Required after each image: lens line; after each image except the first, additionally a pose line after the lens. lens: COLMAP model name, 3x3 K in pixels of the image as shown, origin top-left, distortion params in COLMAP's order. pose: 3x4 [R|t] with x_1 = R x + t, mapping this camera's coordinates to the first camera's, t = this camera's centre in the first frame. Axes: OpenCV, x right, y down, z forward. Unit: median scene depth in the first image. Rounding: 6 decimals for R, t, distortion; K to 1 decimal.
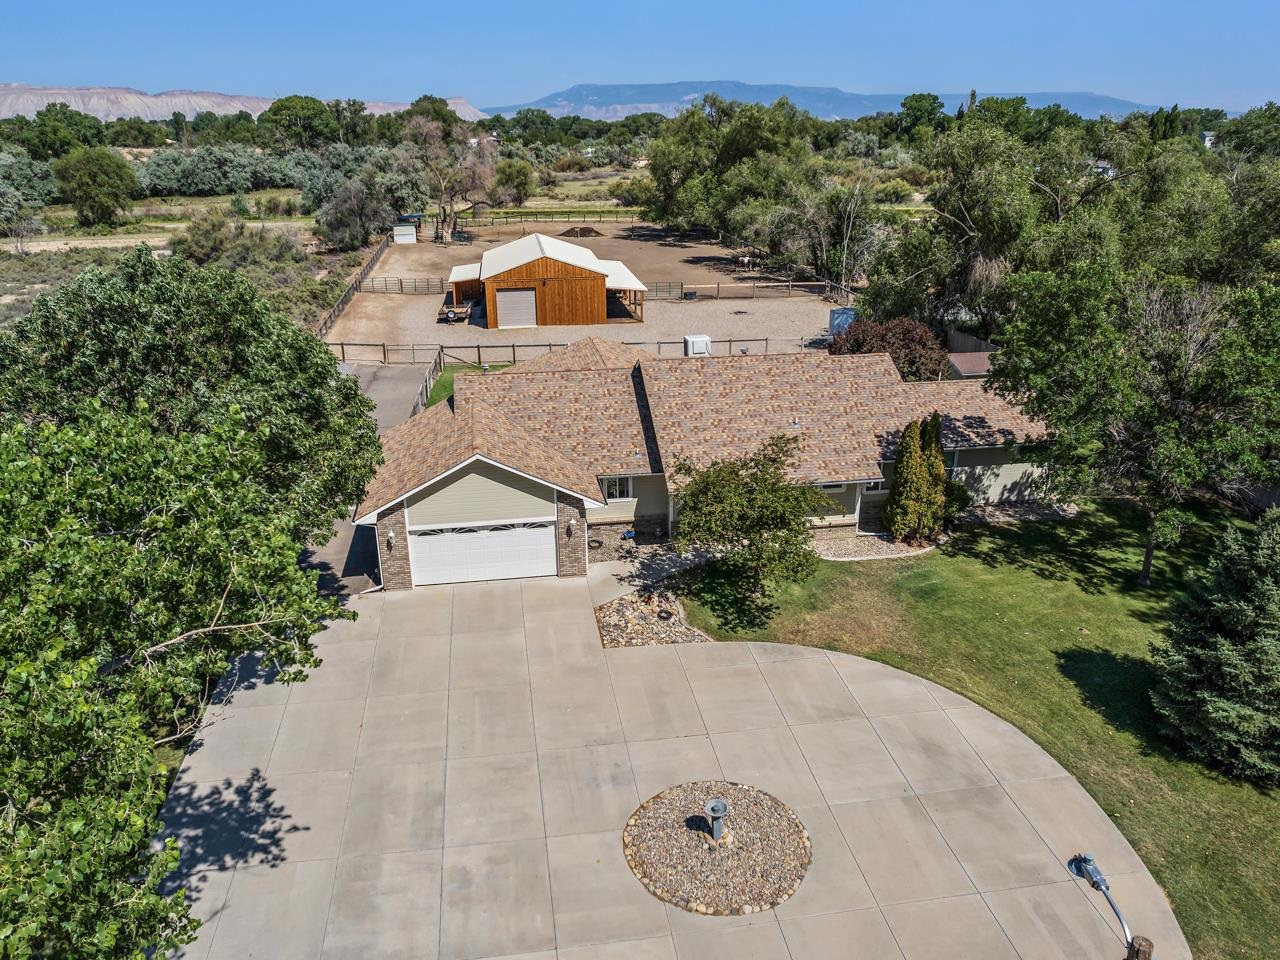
lens RADIAL K [[941.1, 0, 640.0], [0, 941.1, 480.0], [0, 0, 1]] dist [-0.082768, 0.089563]
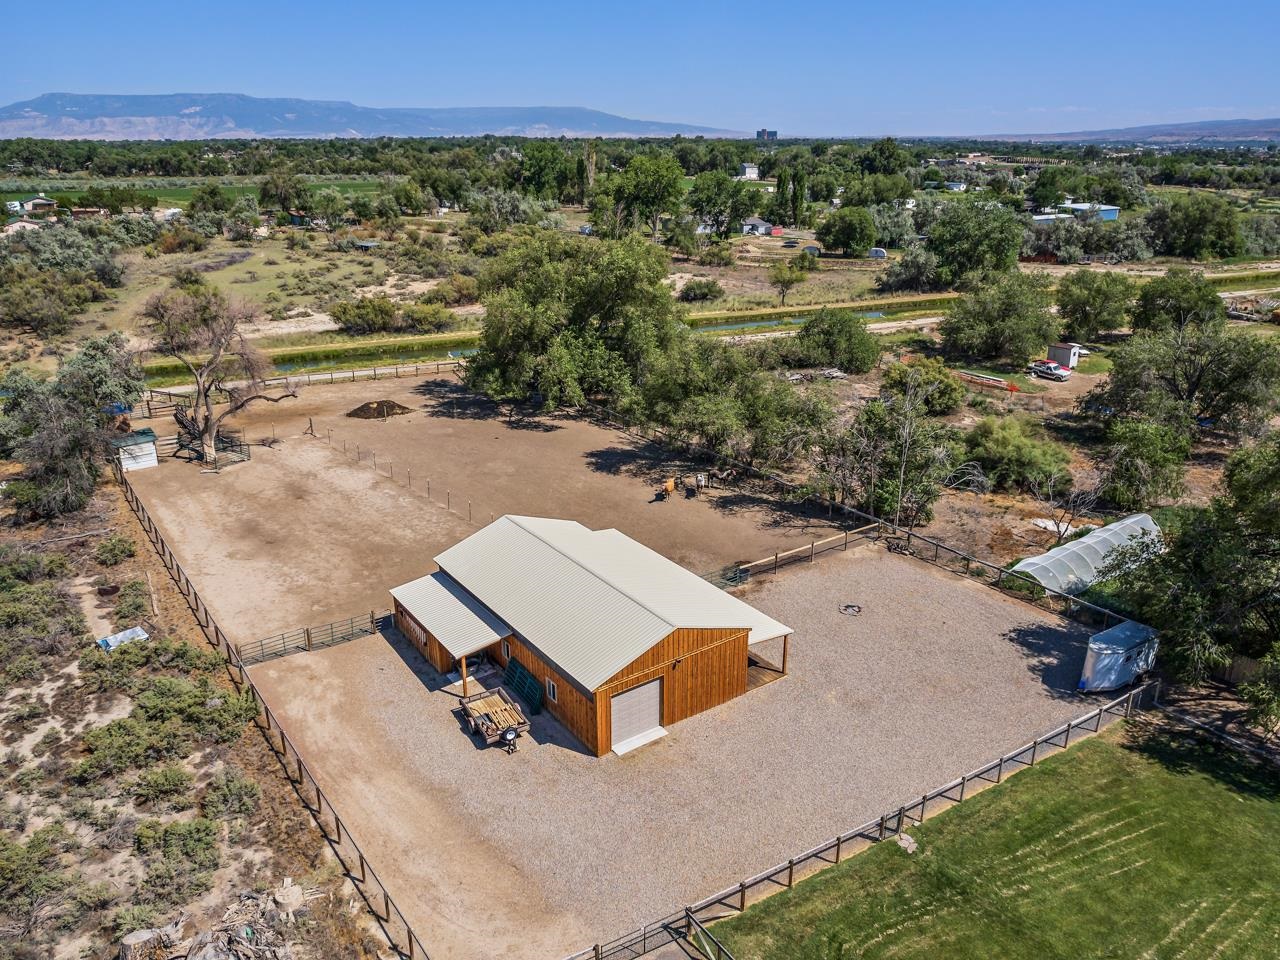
lens RADIAL K [[941.1, 0, 640.0], [0, 941.1, 480.0], [0, 0, 1]] dist [-0.082768, 0.089563]
pose [[0.893055, -0.152817, 0.423203, -0.786045], [0.159022, 0.987055, 0.020850, -0.746615], [-0.420910, 0.048678, 0.905795, 0.939131]]
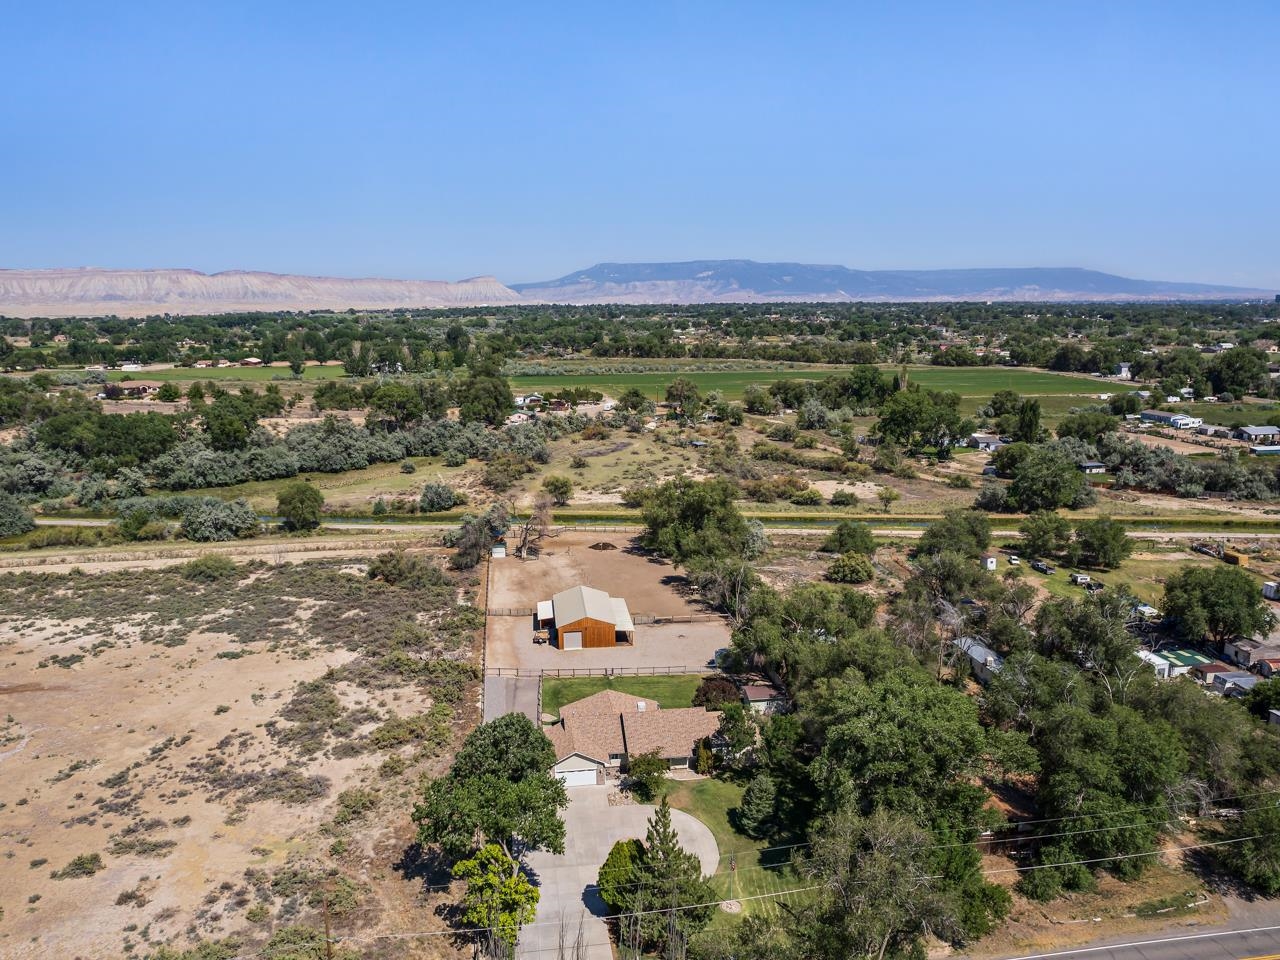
lens RADIAL K [[901.3, 0, 640.0], [0, 901.3, 480.0], [0, 0, 1]] dist [-0.041604, -0.001295]
pose [[0.999831, 0.000935, -0.018368, 0.121893], [-0.004140, 0.984513, -0.175260, -0.395208], [0.017920, 0.175307, 0.984351, -2.277377]]
